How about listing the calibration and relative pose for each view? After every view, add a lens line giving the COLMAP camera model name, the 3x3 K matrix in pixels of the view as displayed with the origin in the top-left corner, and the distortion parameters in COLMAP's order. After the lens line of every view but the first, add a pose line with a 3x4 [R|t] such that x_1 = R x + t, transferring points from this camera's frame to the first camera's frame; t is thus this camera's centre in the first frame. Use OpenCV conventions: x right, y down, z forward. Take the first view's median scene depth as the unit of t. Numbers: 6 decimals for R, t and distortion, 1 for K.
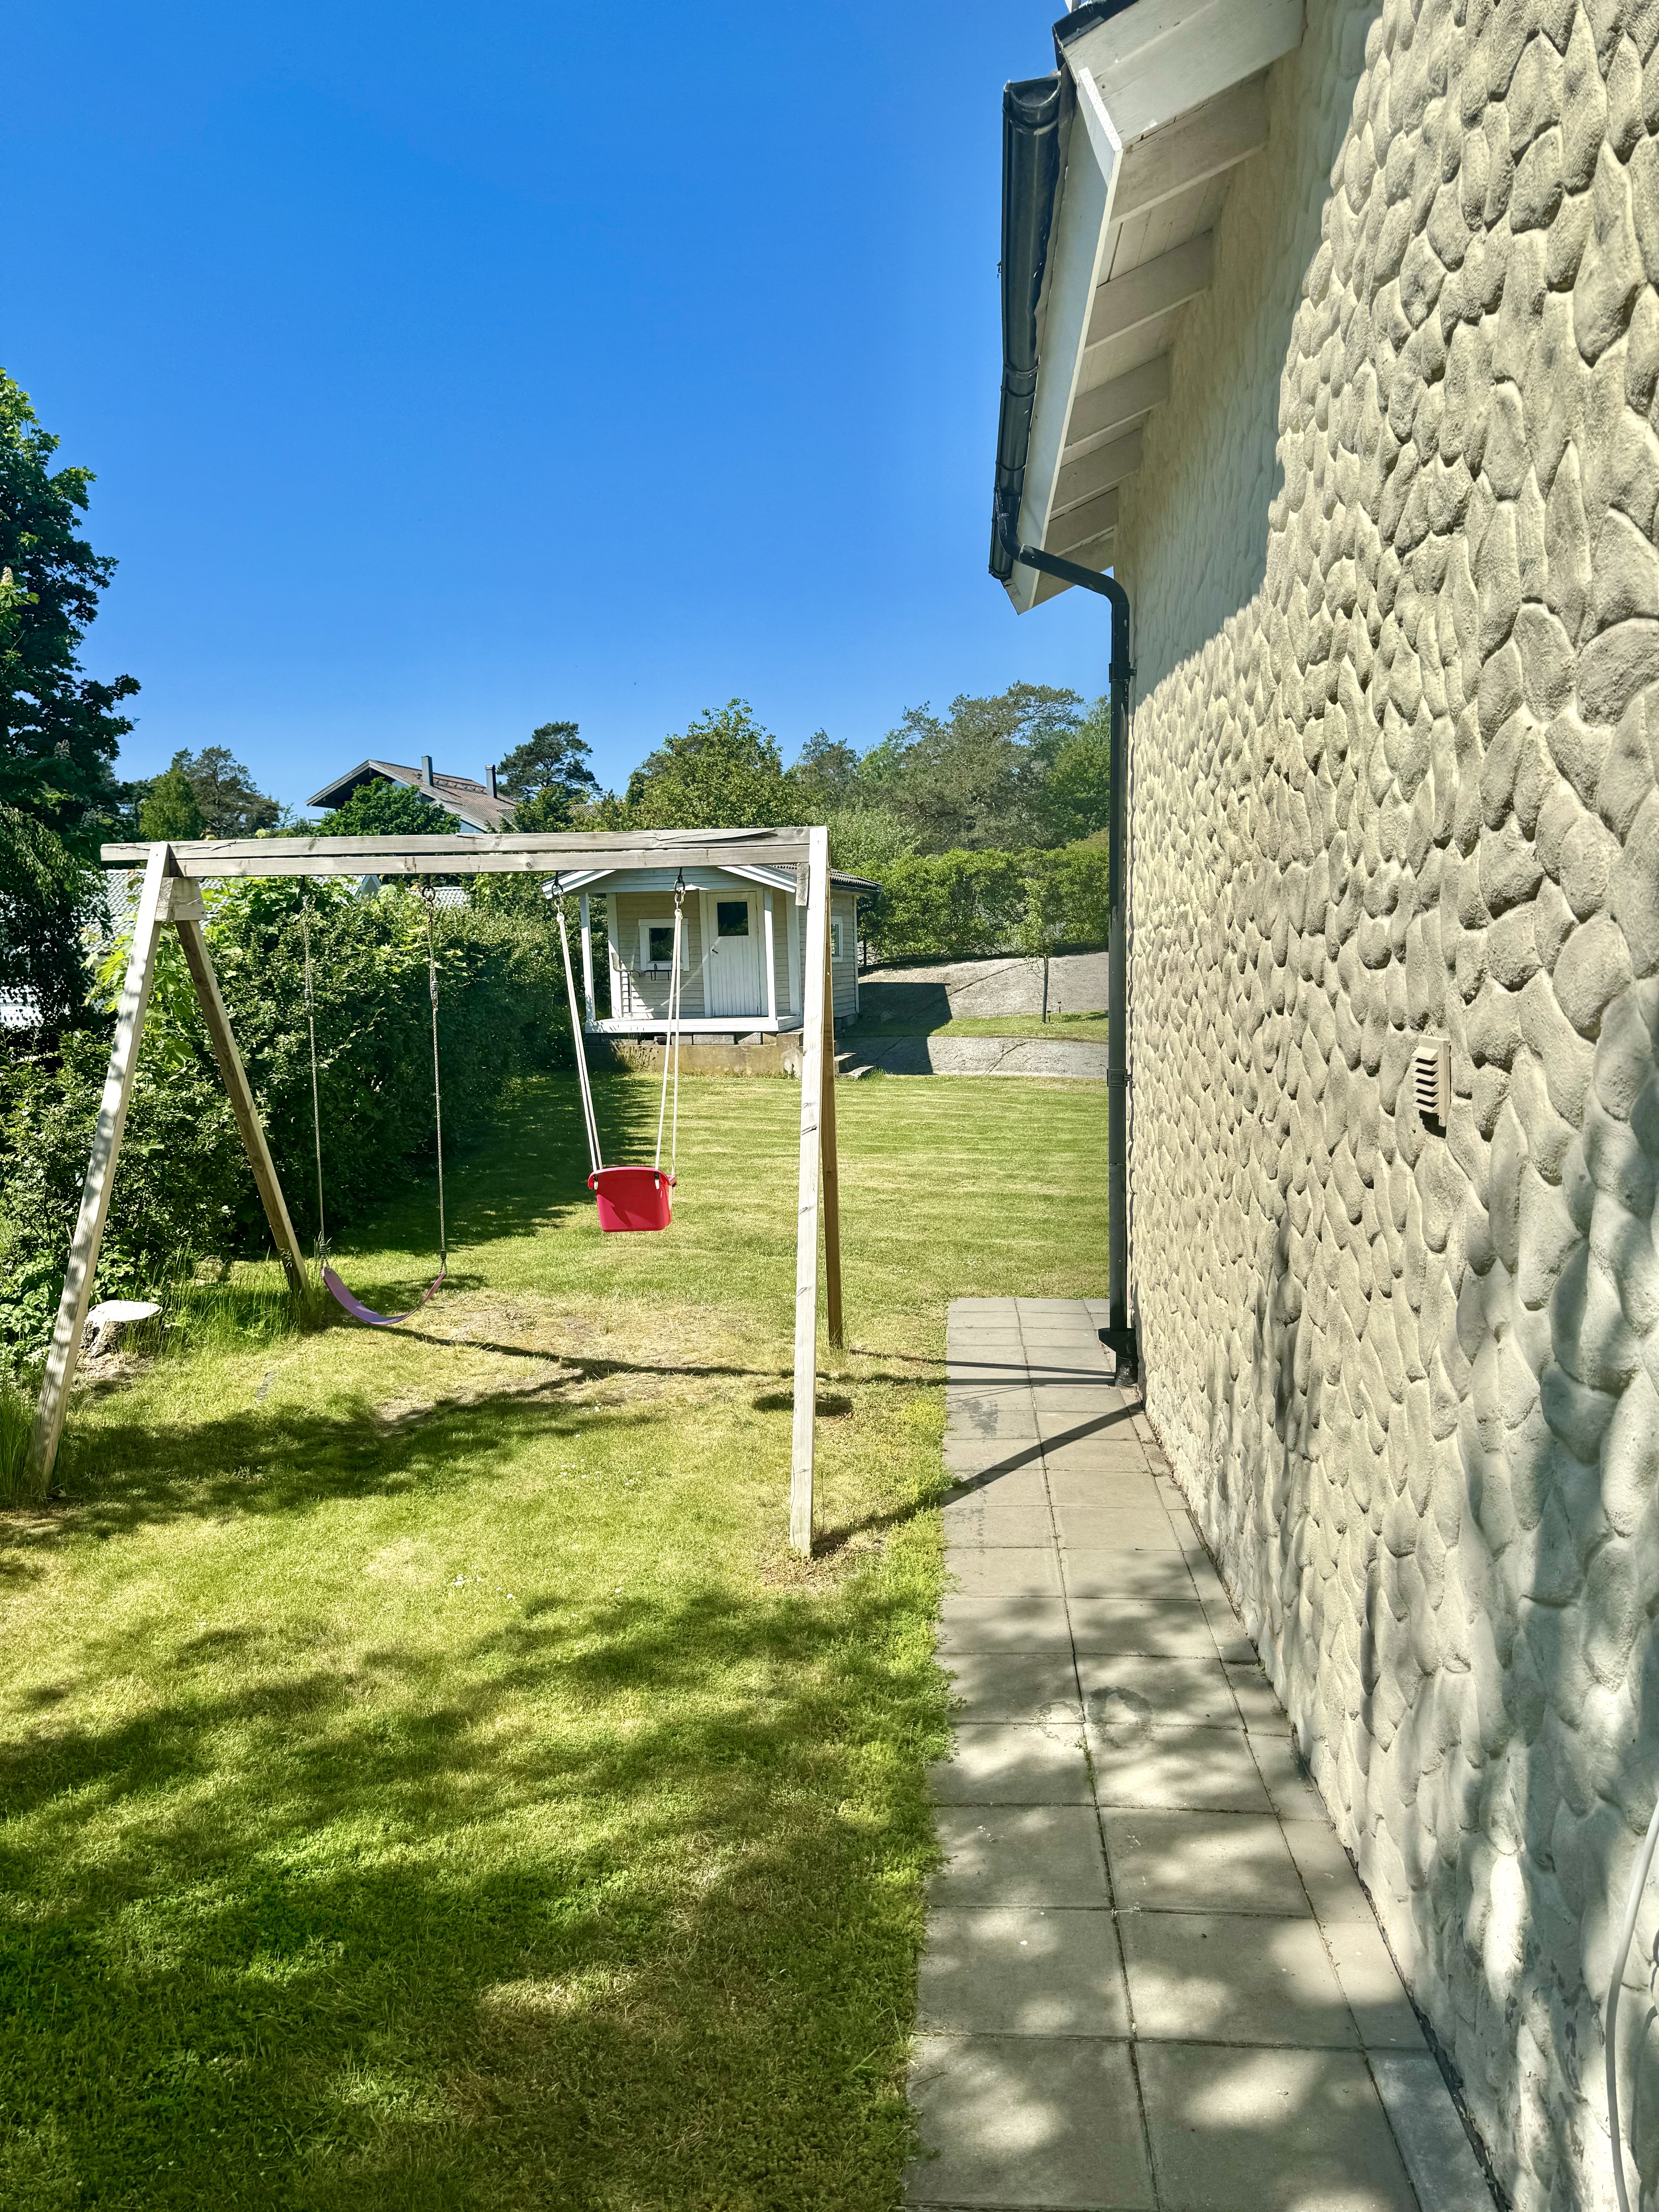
lens RADIAL K [[1566.1, 0, 829.5], [0, 1566.1, 1106.0], [0, 0, 1]] dist [-0.001059, -0.006208]
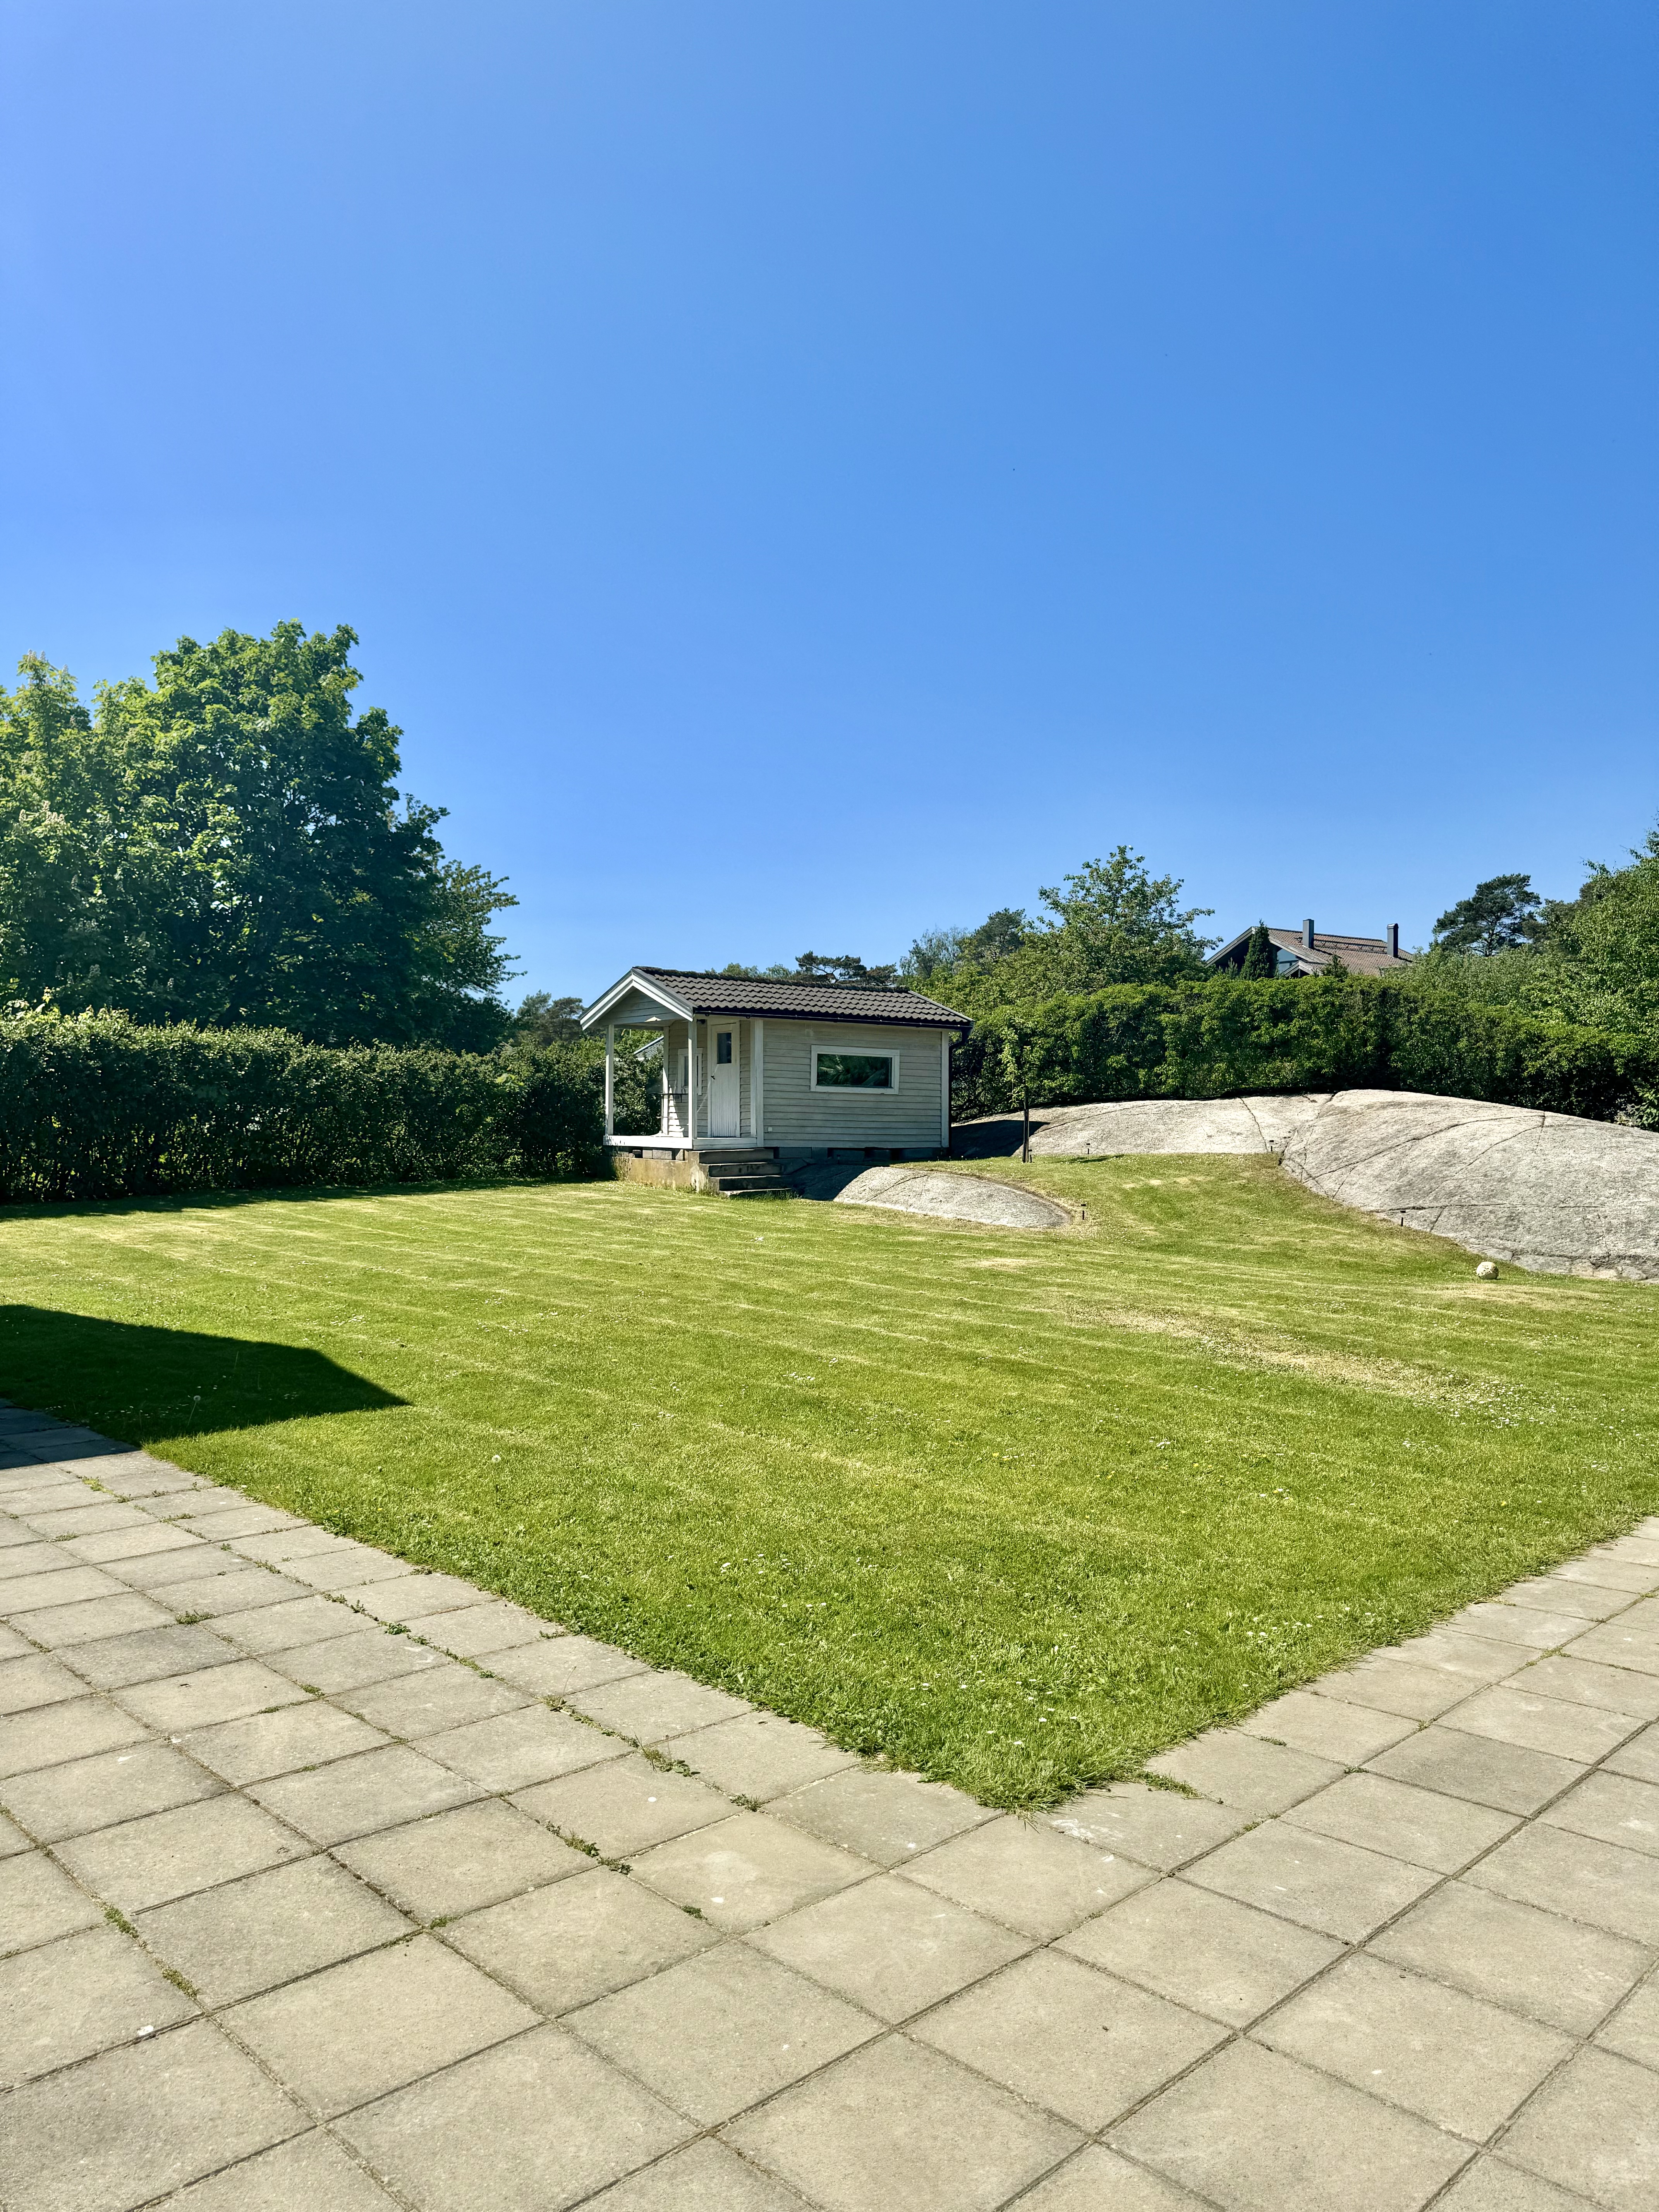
lens RADIAL K [[1566.1, 0, 829.5], [0, 1566.1, 1106.0], [0, 0, 1]] dist [-0.001059, -0.006208]
pose [[0.753540, 0.020084, -0.657095, 0.274750], [-0.090533, 0.993180, -0.073465, -0.002109], [0.651138, 0.114847, 0.750220, 0.087093]]
